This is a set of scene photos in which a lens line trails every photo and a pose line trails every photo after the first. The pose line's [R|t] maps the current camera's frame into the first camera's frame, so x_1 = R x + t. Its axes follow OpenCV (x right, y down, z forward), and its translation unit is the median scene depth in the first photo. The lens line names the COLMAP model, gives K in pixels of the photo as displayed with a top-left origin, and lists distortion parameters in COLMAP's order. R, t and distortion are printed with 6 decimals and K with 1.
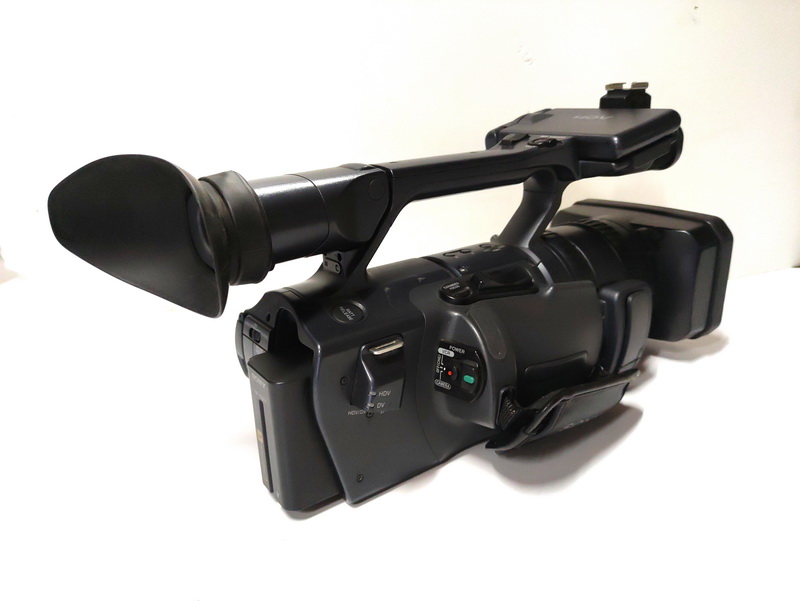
lens RADIAL K [[585.9, 0, 400.0], [0, 585.9, 300.5], [0, 0, 1]] dist [0.042953, -0.000541]
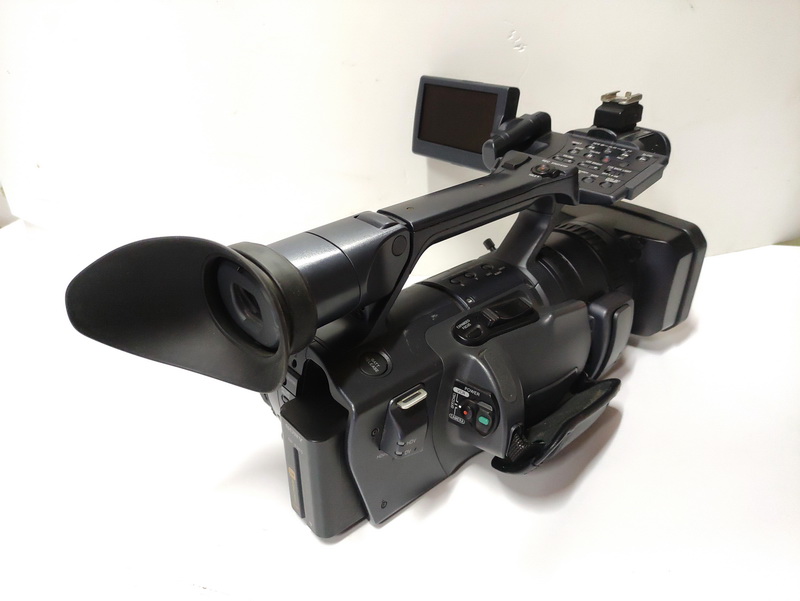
lens RADIAL K [[585.9, 0, 400.0], [0, 585.9, 300.5], [0, 0, 1]] dist [0.042953, -0.000541]
pose [[0.995828, -0.014638, 0.090067, -0.129574], [-0.000657, 0.985873, 0.167493, -0.260495], [-0.091247, -0.166853, 0.981750, -0.033498]]
